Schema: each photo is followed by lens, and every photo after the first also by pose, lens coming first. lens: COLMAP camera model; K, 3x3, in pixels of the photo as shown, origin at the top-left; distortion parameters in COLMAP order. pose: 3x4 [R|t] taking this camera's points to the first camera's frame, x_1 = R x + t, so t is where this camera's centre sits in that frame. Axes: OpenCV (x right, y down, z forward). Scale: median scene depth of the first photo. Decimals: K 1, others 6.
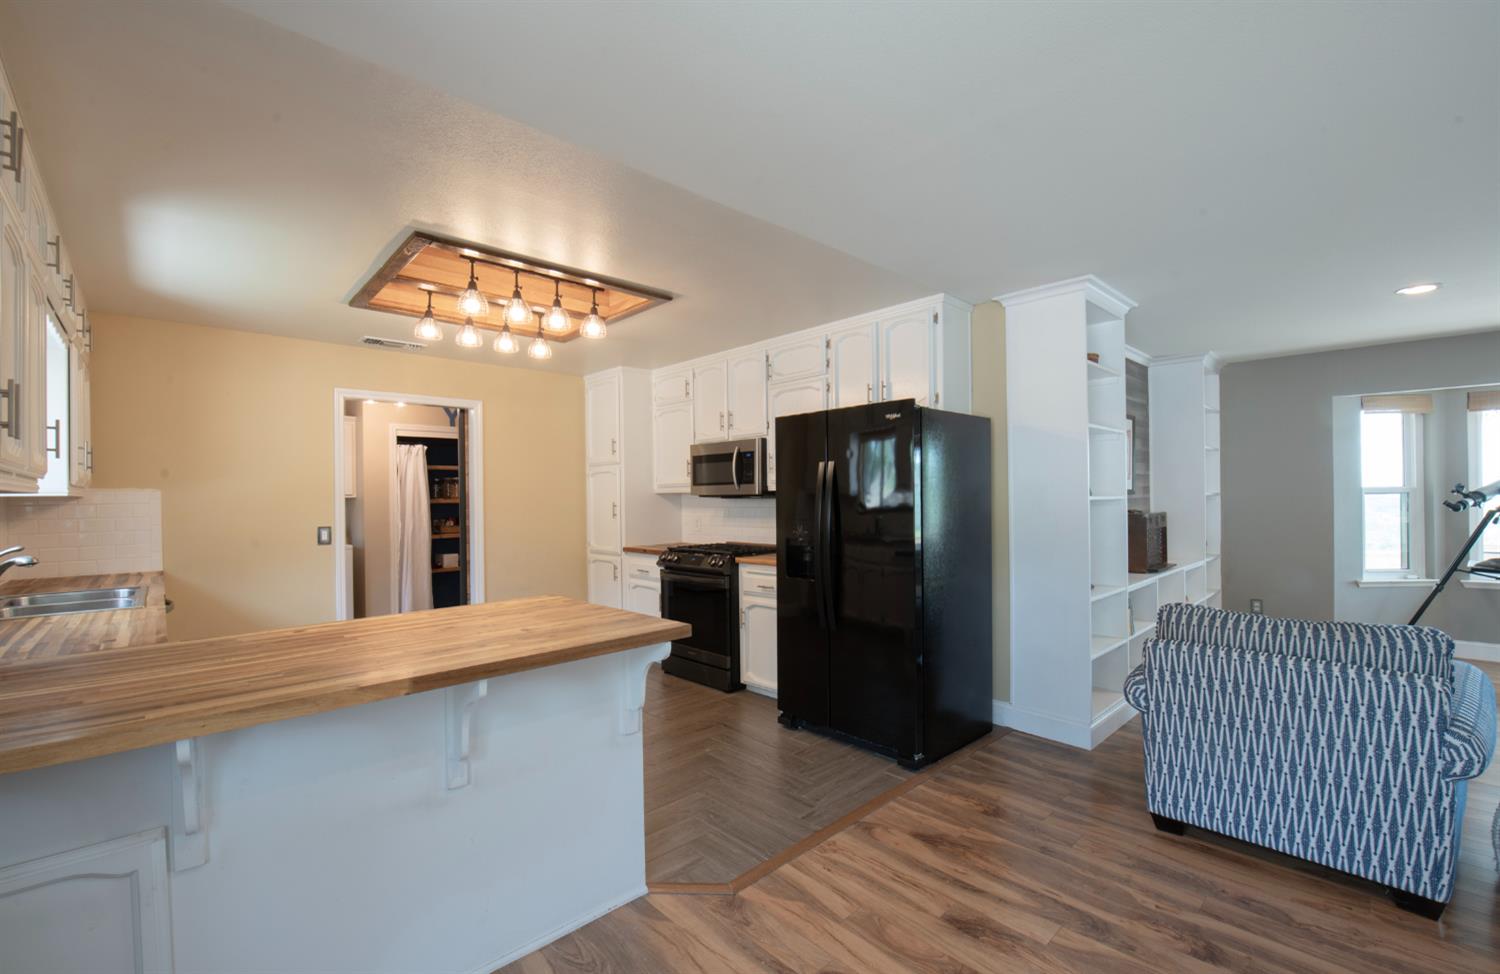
lens RADIAL K [[634.3, 0, 744.4], [0, 634.3, 495.9], [0, 0, 1]] dist [-0.002665, -0.009656]
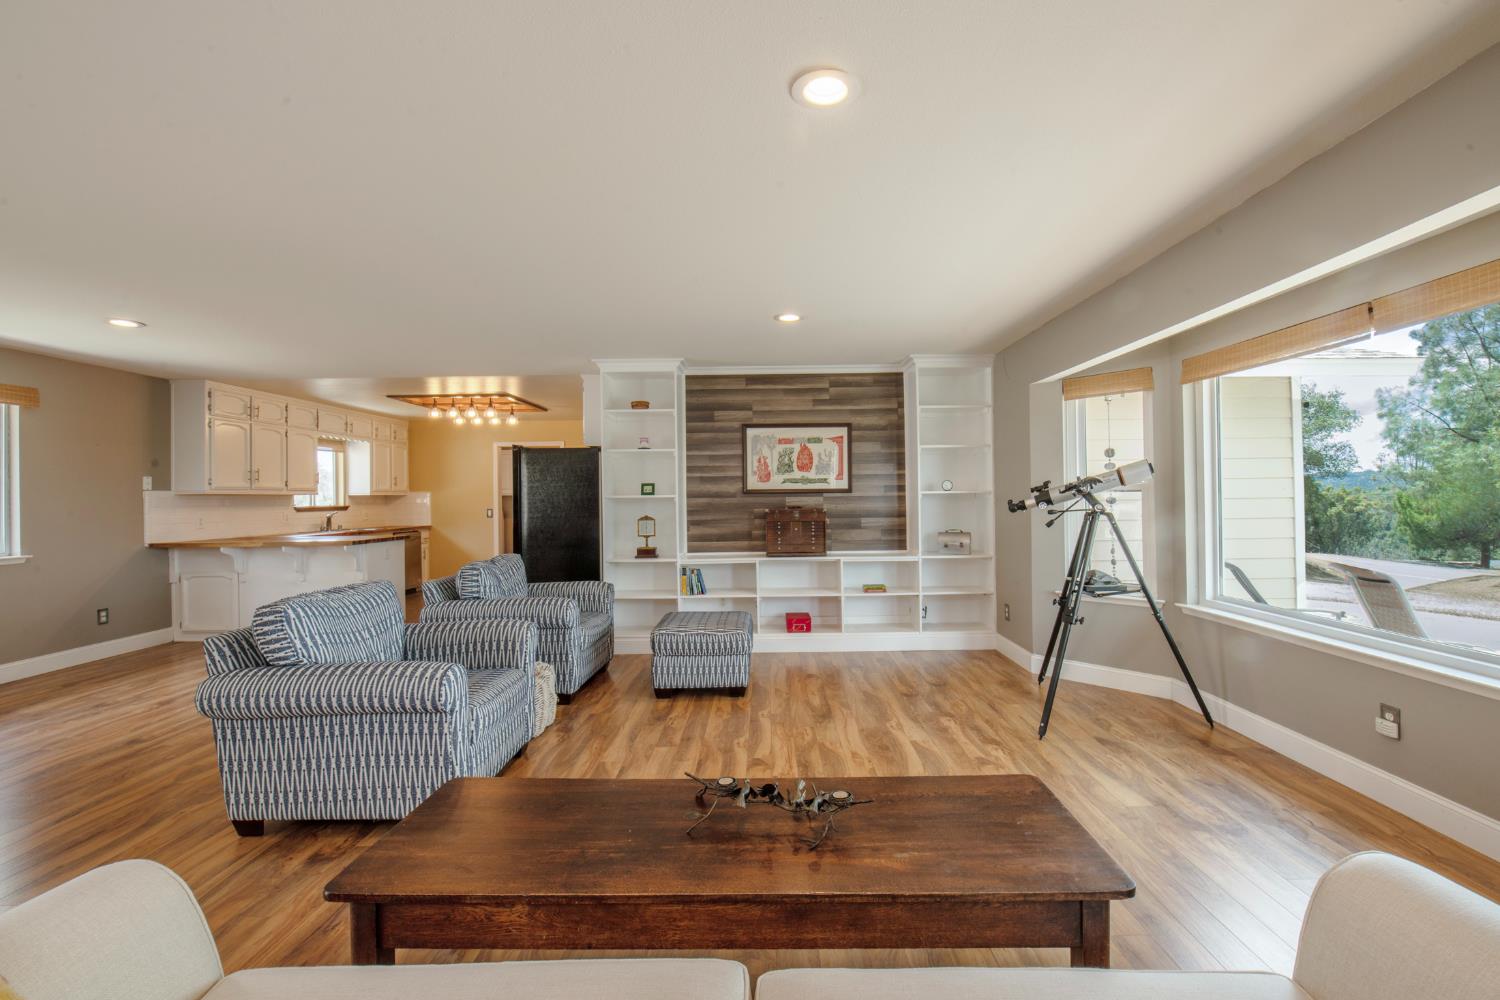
lens RADIAL K [[637.8, 0, 762.3], [0, 637.8, 493.6], [0, 0, 1]] dist [-0.001169, -0.000214]
pose [[0.732138, -0.000010, -0.681156, 1.621238], [0.004217, 0.999981, 0.004519, -0.008584], [0.681143, -0.006181, 0.732124, 0.081609]]
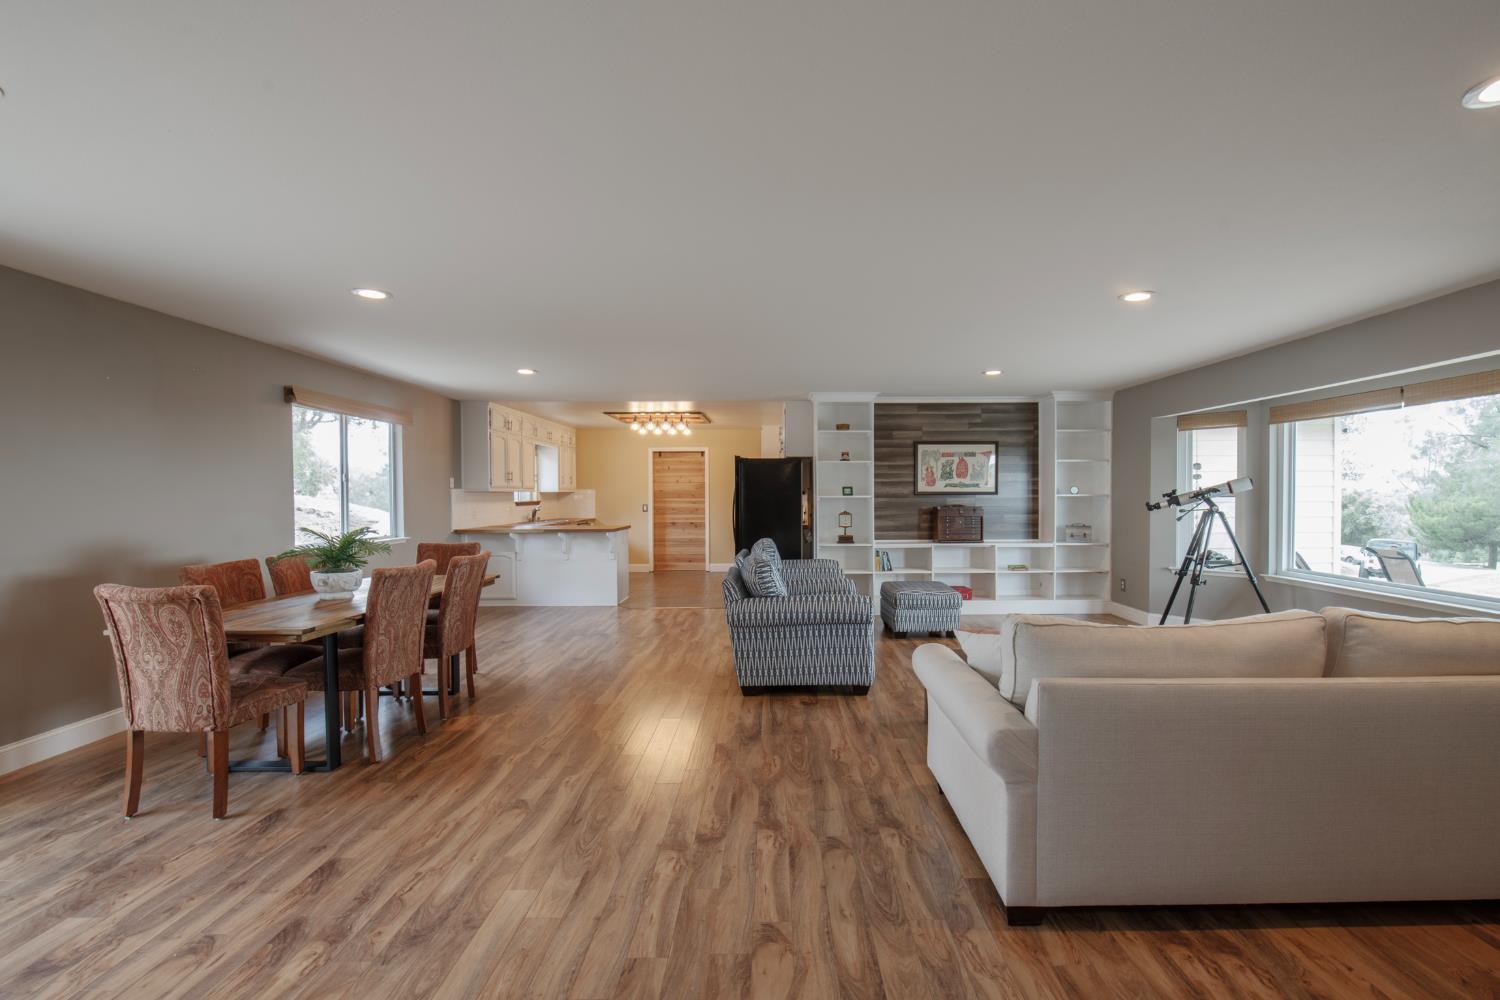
lens RADIAL K [[651.9, 0, 776.4], [0, 651.9, 507.6], [0, 0, 1]] dist [0.001990, 0.000279]
pose [[0.741851, 0.024530, -0.670116, 1.591582], [-0.004438, 0.999488, 0.031675, -0.023754], [0.670550, -0.020524, 0.741580, -0.589942]]
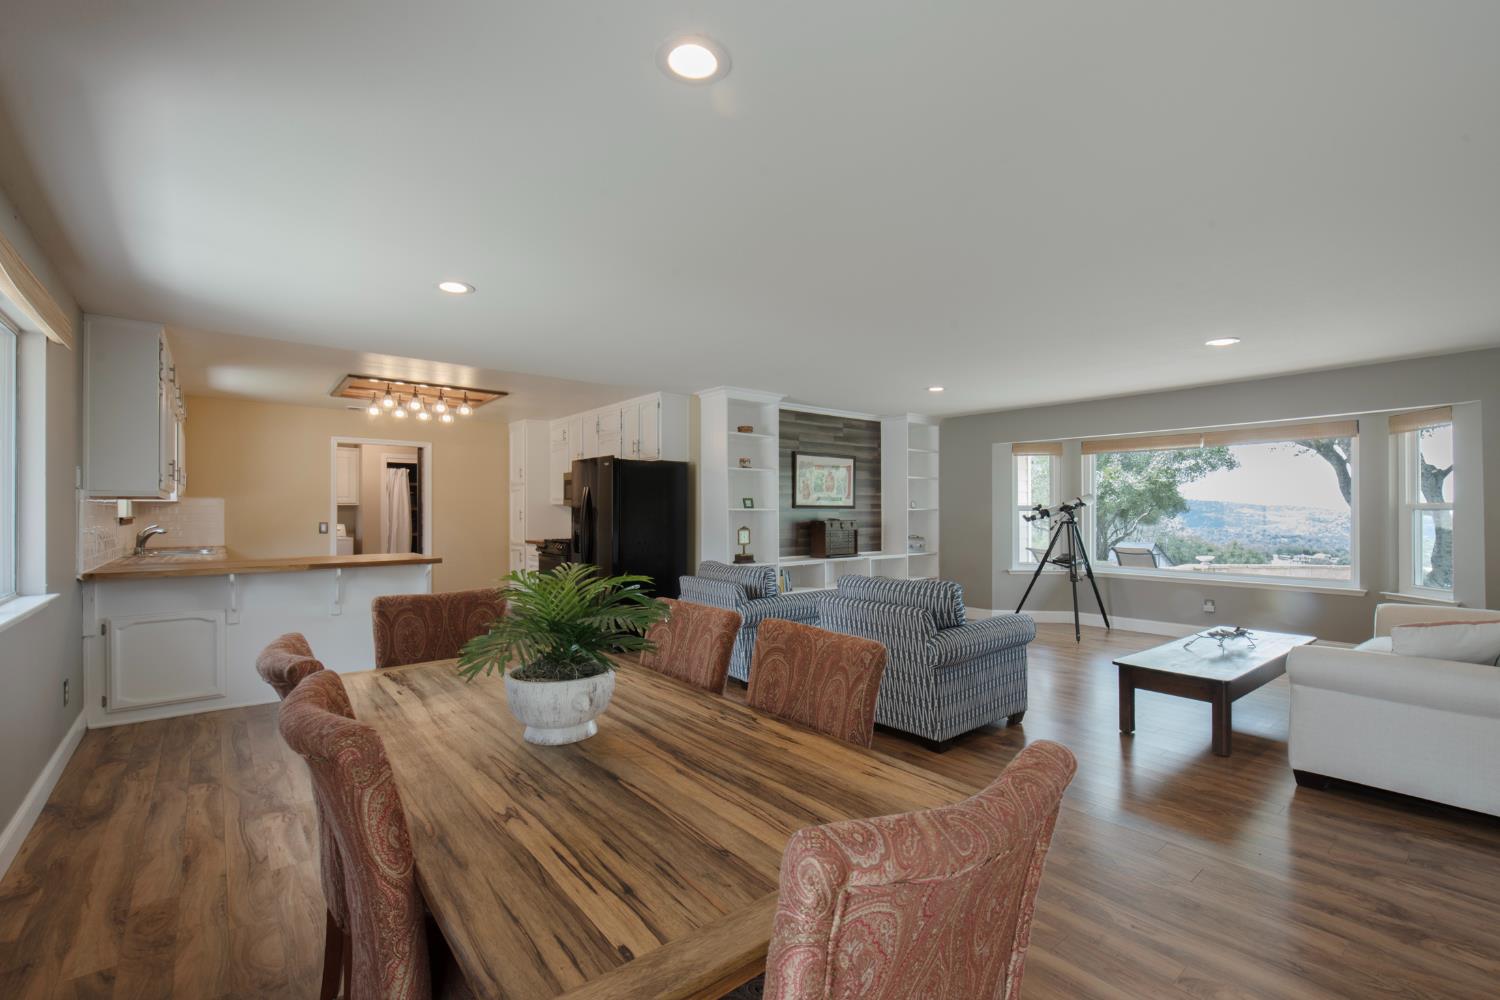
lens RADIAL K [[651.9, 0, 776.4], [0, 651.9, 507.6], [0, 0, 1]] dist [0.001990, 0.000279]
pose [[0.999000, 0.012144, -0.043033, 0.632530], [-0.012304, 0.999918, -0.003462, 0.002826], [0.042988, 0.003988, 0.999068, -0.692326]]
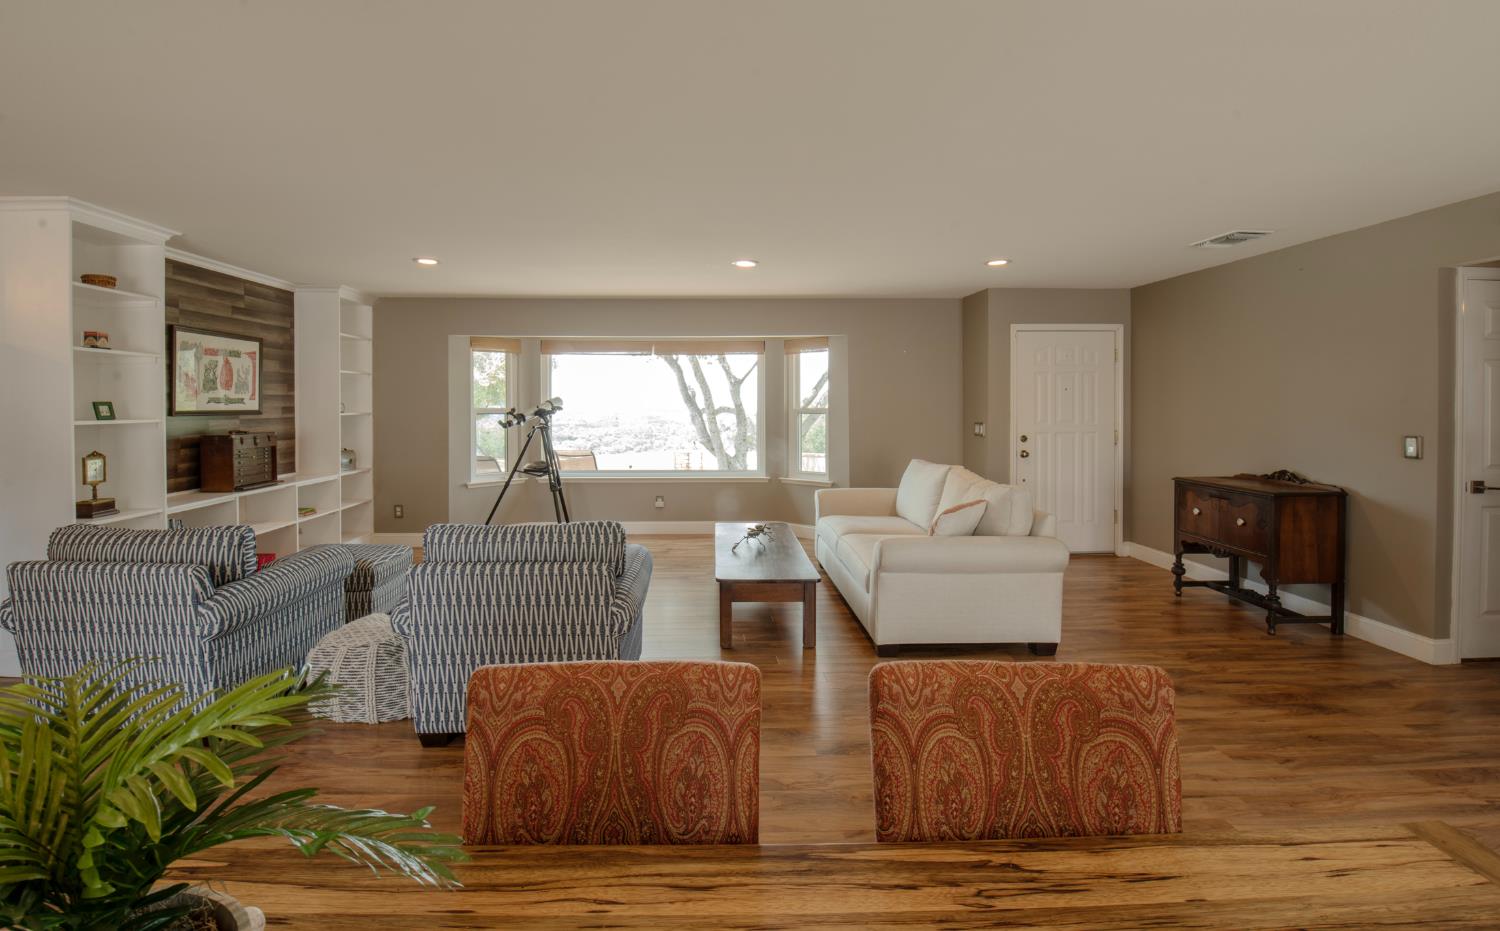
lens RADIAL K [[686.4, 0, 710.3], [0, 686.4, 414.6], [0, 0, 1]] dist [-0.026409, -0.000429]
pose [[0.667431, 0.000179, 0.744672, 0.356645], [-0.008539, 0.999936, 0.007414, -0.021614], [-0.744623, -0.011307, 0.667389, -0.352989]]
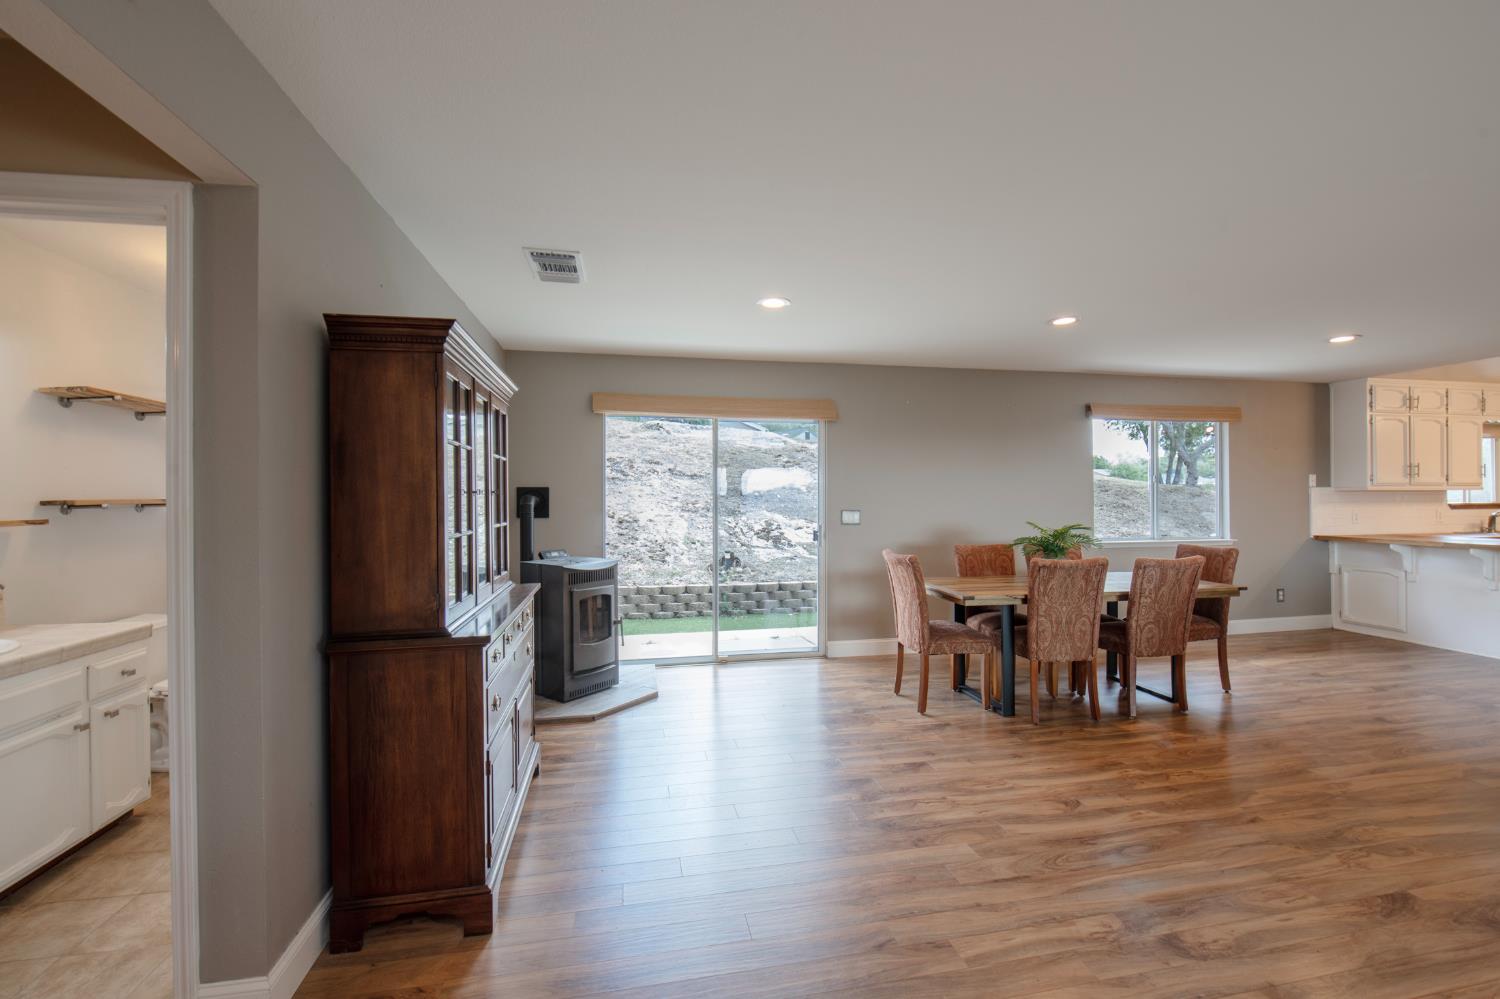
lens RADIAL K [[637.8, 0, 762.3], [0, 637.8, 493.1], [0, 0, 1]] dist [-0.001169, -0.000214]
pose [[-0.503419, 0.010033, -0.863984, 1.686467], [0.013362, 0.999903, 0.003826, -0.024341], [0.863939, -0.009618, -0.503505, -0.198213]]
